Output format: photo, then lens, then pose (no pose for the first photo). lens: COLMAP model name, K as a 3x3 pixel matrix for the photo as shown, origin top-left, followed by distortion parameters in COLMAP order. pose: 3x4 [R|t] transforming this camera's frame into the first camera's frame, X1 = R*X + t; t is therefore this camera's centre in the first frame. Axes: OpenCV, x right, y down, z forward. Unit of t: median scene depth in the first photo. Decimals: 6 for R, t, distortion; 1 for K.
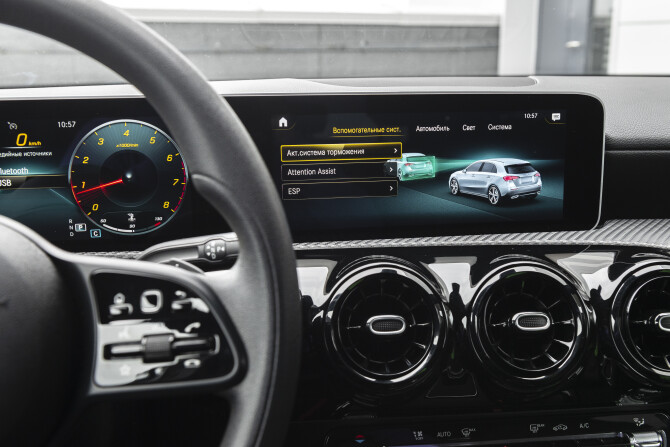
lens RADIAL K [[708.8, 0, 345.9], [0, 708.8, 230.6], [0, 0, 1]] dist [-0.002202, 0.000000]
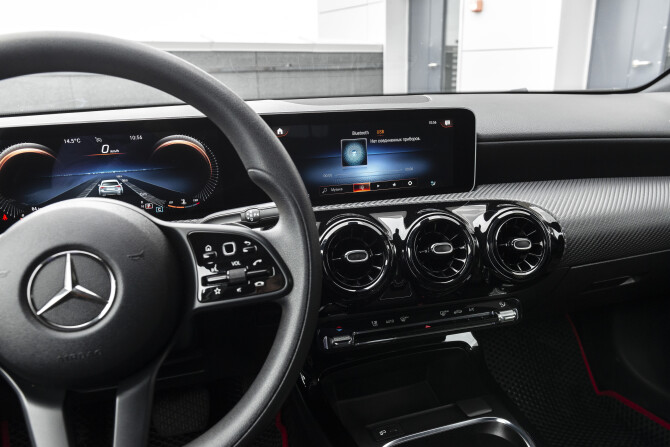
lens RADIAL K [[501.2, 0, 354.8], [0, 501.2, 223.9], [0, 0, 1]] dist [-0.009262, -0.000719]
pose [[0.987028, -0.056532, 0.150268, -0.106512], [0.048646, 0.997265, 0.055646, -0.004438], [-0.153003, -0.047614, 0.987078, -0.117606]]
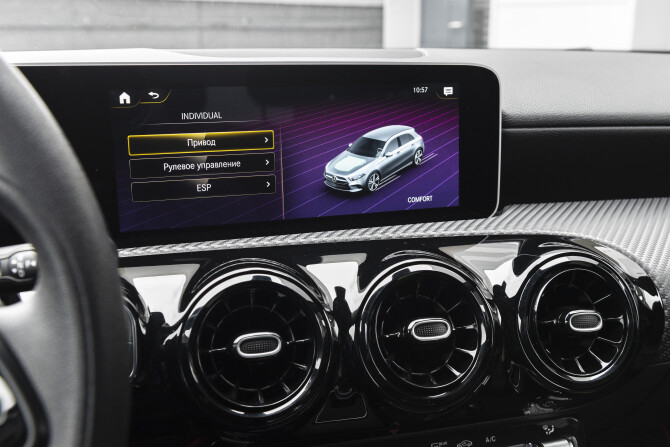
lens RADIAL K [[712.6, 0, 358.5], [0, 712.6, 204.6], [0, 0, 1]] dist [-0.001795, 0.000000]
pose [[0.985169, -0.029533, 0.169024, 0.034535], [0.031220, 0.999486, -0.007330, -0.017237], [-0.168721, 0.012498, 0.985585, 0.157225]]
